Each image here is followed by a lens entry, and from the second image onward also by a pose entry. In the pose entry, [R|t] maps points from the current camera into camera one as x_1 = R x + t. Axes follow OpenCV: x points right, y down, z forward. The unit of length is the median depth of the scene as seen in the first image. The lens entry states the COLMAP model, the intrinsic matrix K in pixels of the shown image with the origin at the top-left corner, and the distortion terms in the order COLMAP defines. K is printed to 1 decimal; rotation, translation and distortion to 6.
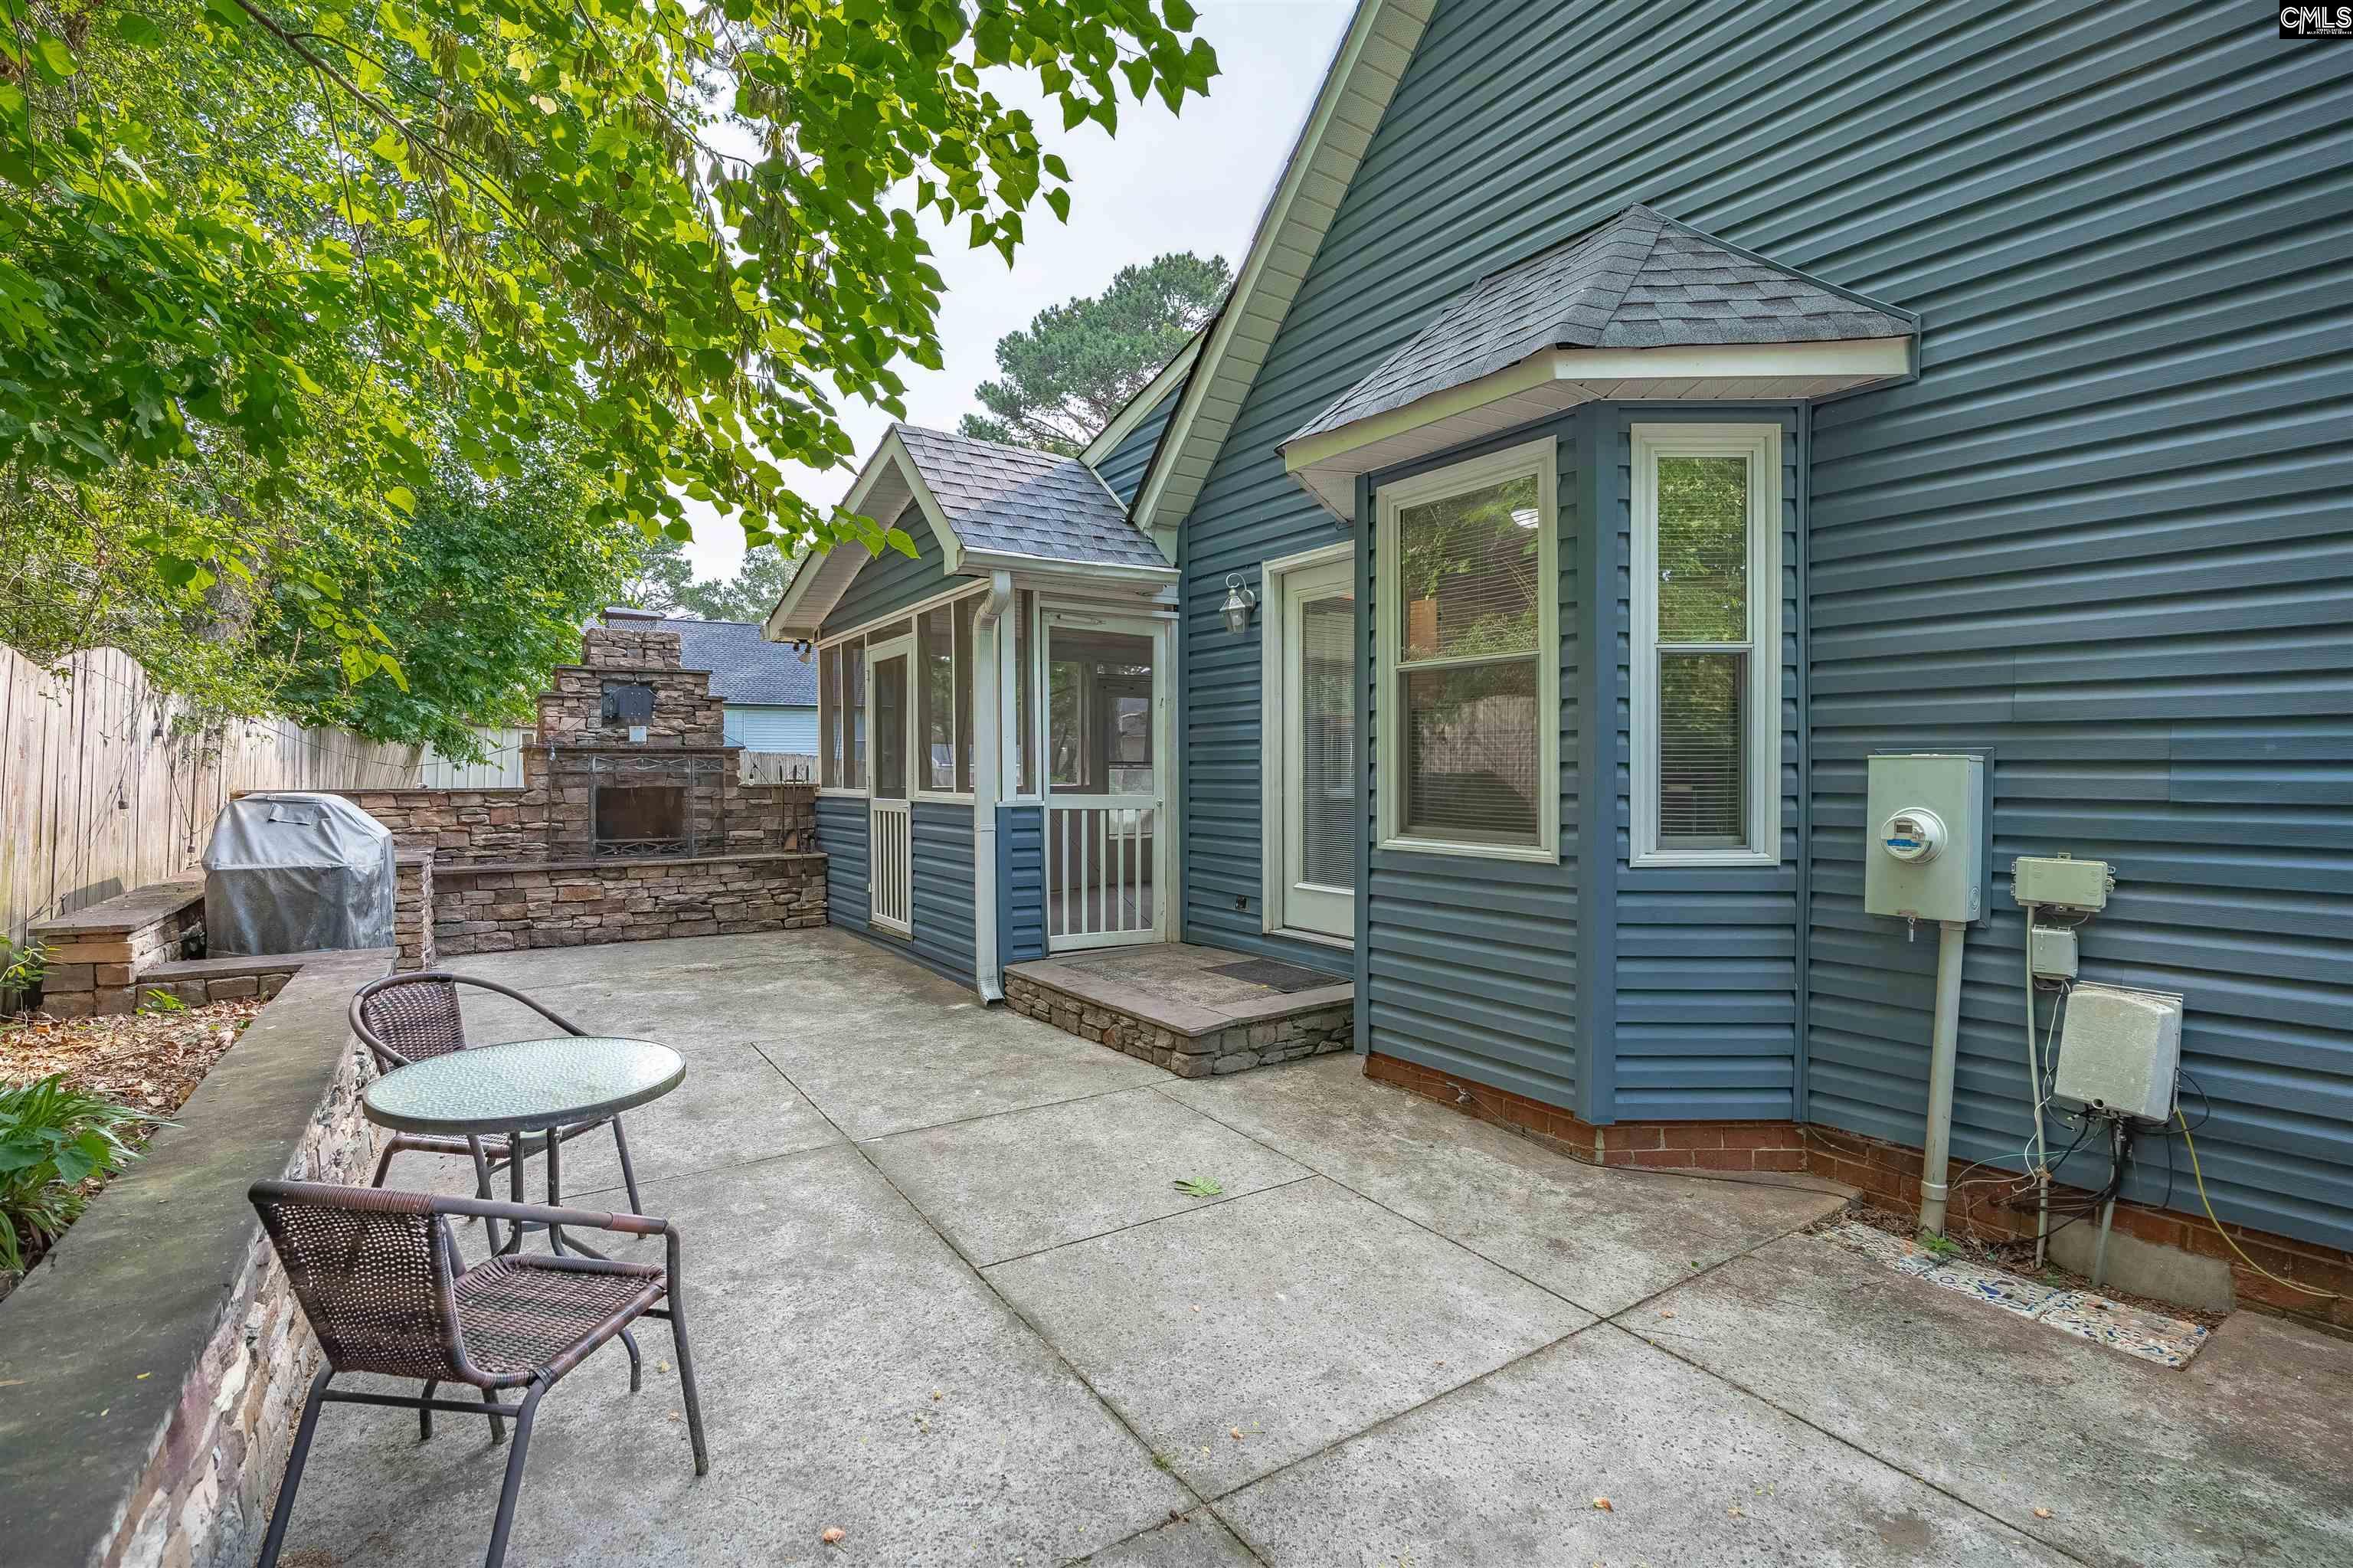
lens RADIAL K [[1130.1, 0, 1162.2], [0, 1130.1, 769.1], [0, 0, 1]] dist [-0.031128, 0.002179]
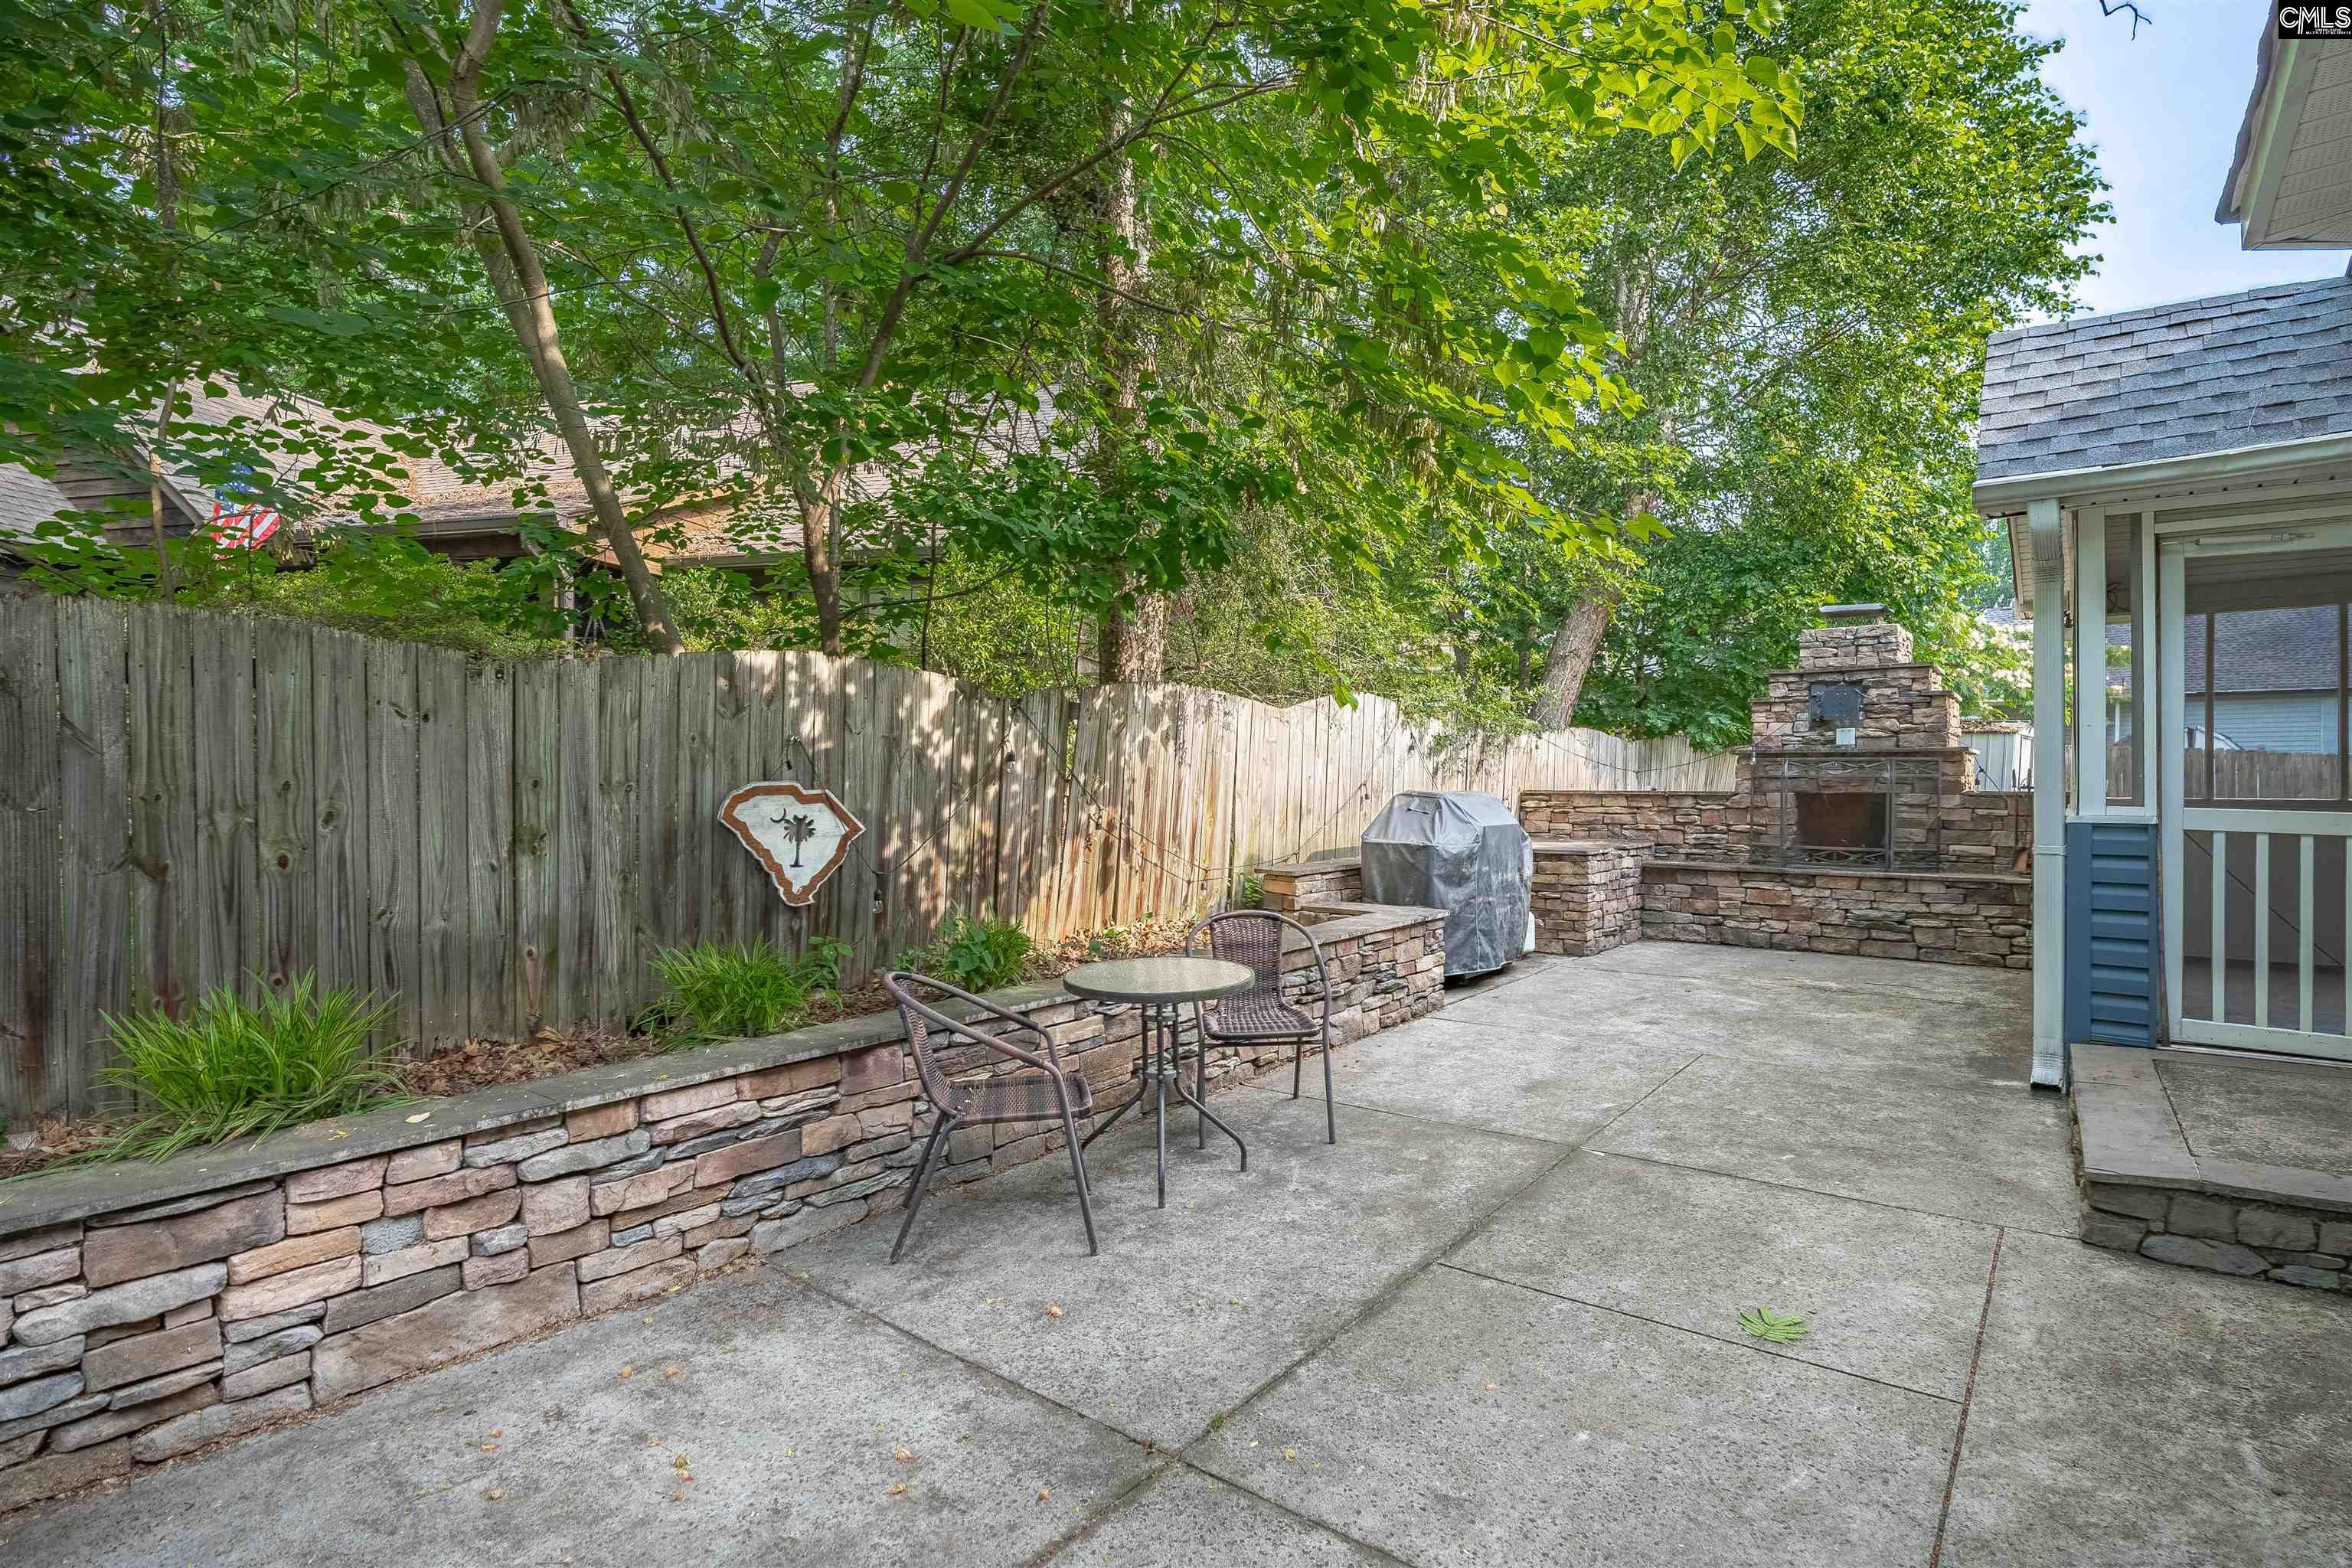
lens RADIAL K [[1129.6, 0, 1160.9], [0, 1129.6, 784.4], [0, 0, 1]] dist [-0.031128, 0.002179]
pose [[0.301881, 0.007463, -0.953316, 0.274574], [-0.001729, 0.999972, 0.007281, 0.003353], [0.953344, -0.000550, 0.301885, 0.176378]]
